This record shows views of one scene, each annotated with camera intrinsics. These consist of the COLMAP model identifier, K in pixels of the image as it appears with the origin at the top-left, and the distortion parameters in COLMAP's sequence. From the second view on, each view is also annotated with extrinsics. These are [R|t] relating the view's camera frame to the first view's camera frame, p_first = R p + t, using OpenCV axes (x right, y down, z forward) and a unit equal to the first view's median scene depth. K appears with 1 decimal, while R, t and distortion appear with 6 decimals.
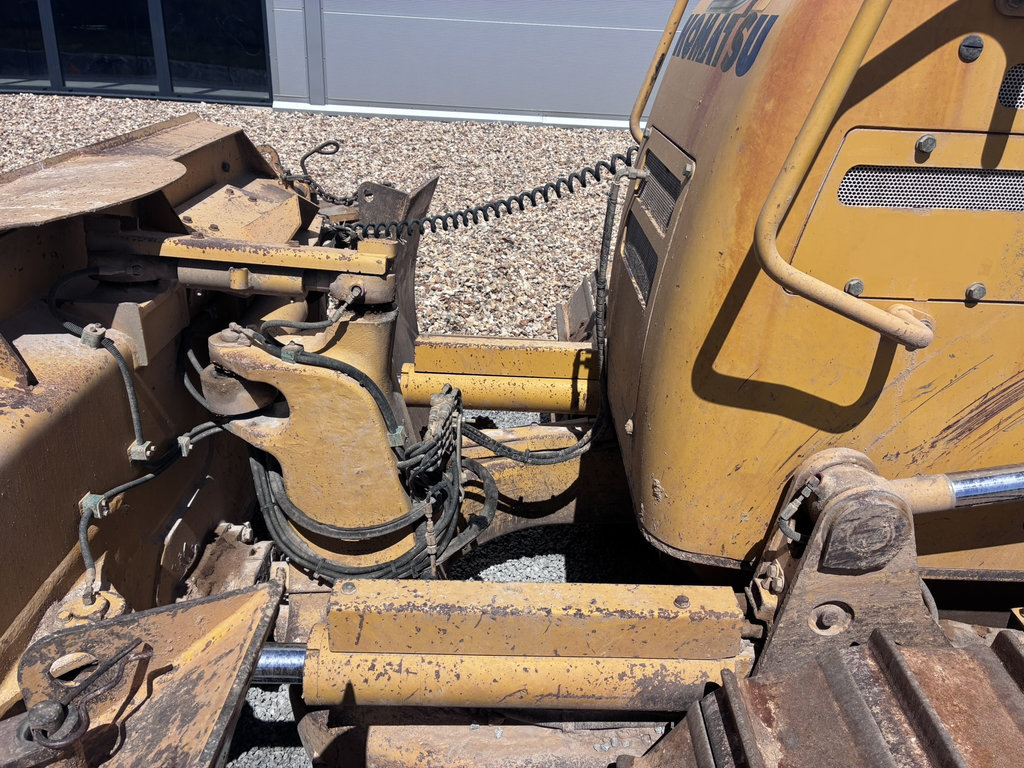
lens RADIAL K [[774.8, 0, 512.0], [0, 774.8, 384.0], [0, 0, 1]] dist [0.039468, -0.084527]
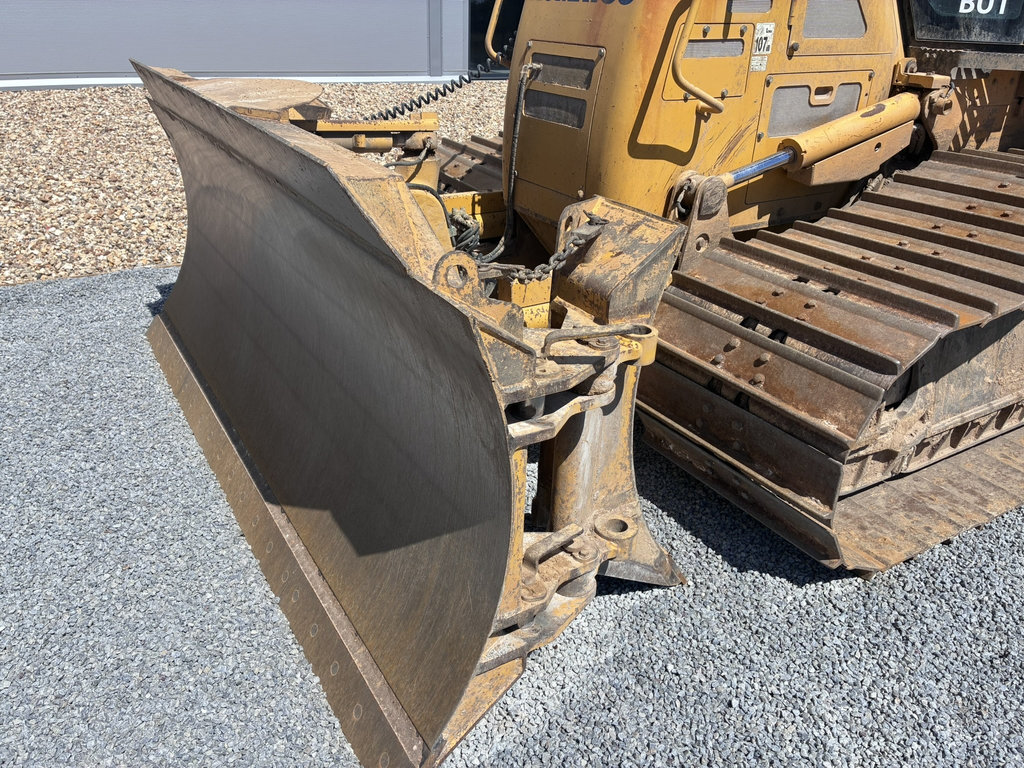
lens RADIAL K [[774.8, 0, 512.0], [0, 774.8, 384.0], [0, 0, 1]] dist [0.039468, -0.084527]
pose [[0.847733, -0.249473, 0.468094, -1.235041], [0.228695, 0.968160, 0.101811, 0.336786], [-0.478589, 0.020742, 0.877794, -0.738999]]
